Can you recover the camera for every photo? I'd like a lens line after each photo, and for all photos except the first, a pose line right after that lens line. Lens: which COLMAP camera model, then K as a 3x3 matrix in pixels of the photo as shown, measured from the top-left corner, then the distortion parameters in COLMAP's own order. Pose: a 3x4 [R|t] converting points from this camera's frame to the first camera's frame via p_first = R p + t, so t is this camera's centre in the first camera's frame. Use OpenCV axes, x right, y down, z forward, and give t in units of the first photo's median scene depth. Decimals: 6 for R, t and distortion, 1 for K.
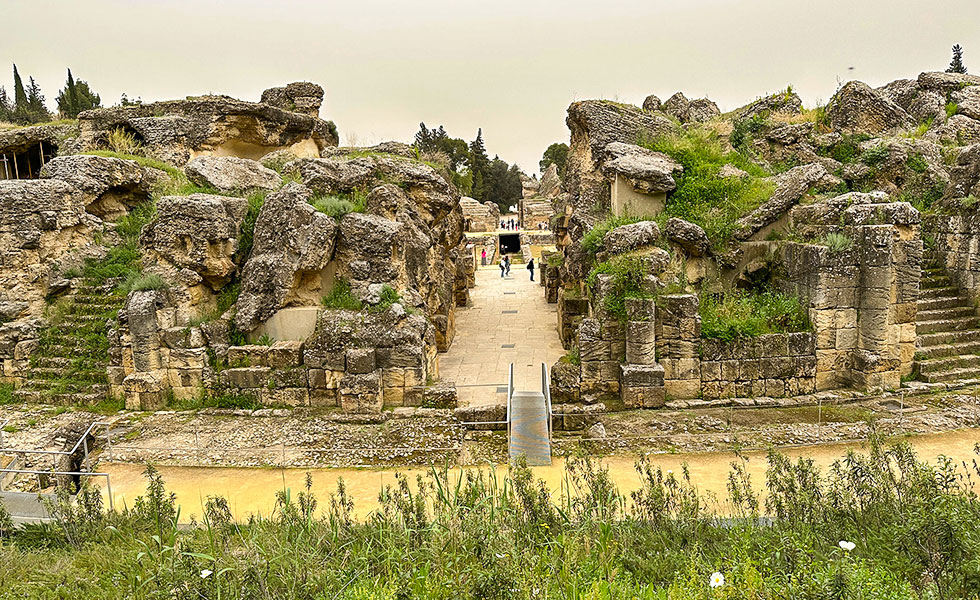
lens RADIAL K [[667.9, 0, 488.4], [0, 667.9, 310.7], [0, 0, 1]] dist [0.075877, -0.105536]
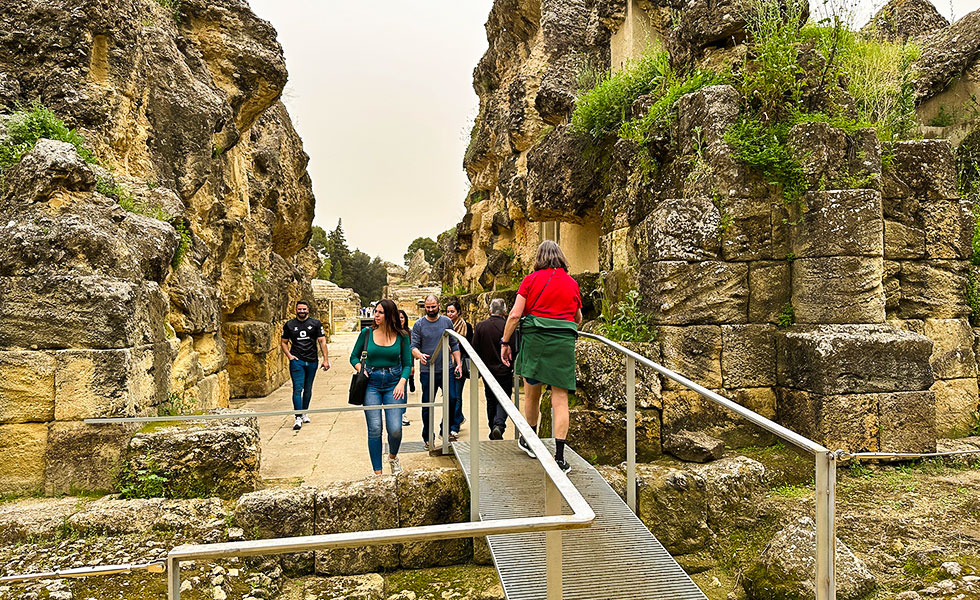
lens RADIAL K [[669.7, 0, 490.0], [0, 669.7, 300.0], [0, 0, 1]] dist [0.056740, -0.088620]
pose [[0.977885, 0.019982, 0.208186, -0.010141], [0.017728, 0.983924, -0.177707, 0.116989], [-0.208390, 0.177468, 0.961810, 0.691101]]
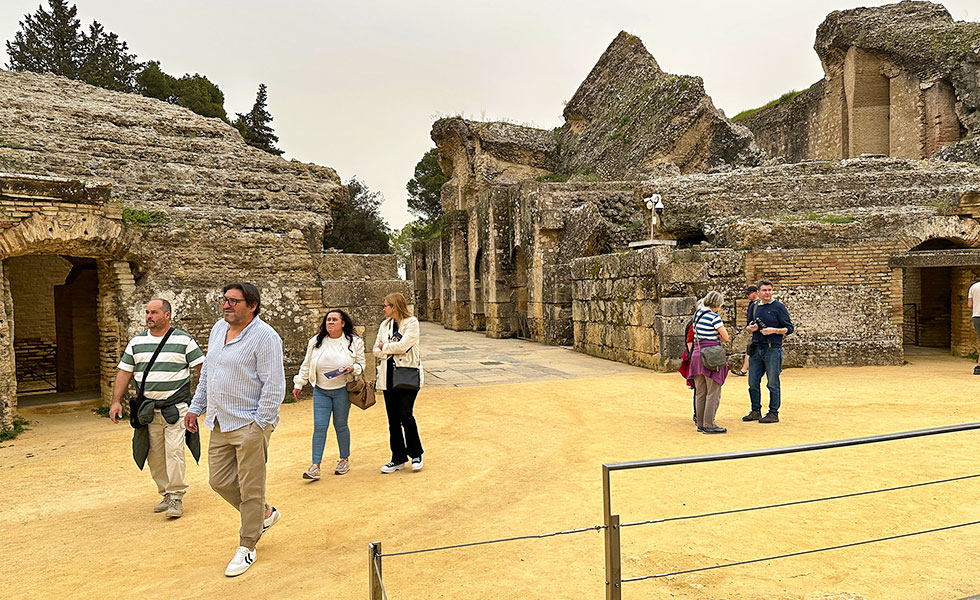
lens RADIAL K [[667.9, 0, 488.4], [0, 667.9, 310.7], [0, 0, 1]] dist [0.075877, -0.105536]
pose [[0.953144, -0.000814, 0.302517, -0.056554], [0.046096, 0.988710, -0.142575, -0.733555], [-0.298986, 0.149839, 0.942420, 5.728867]]
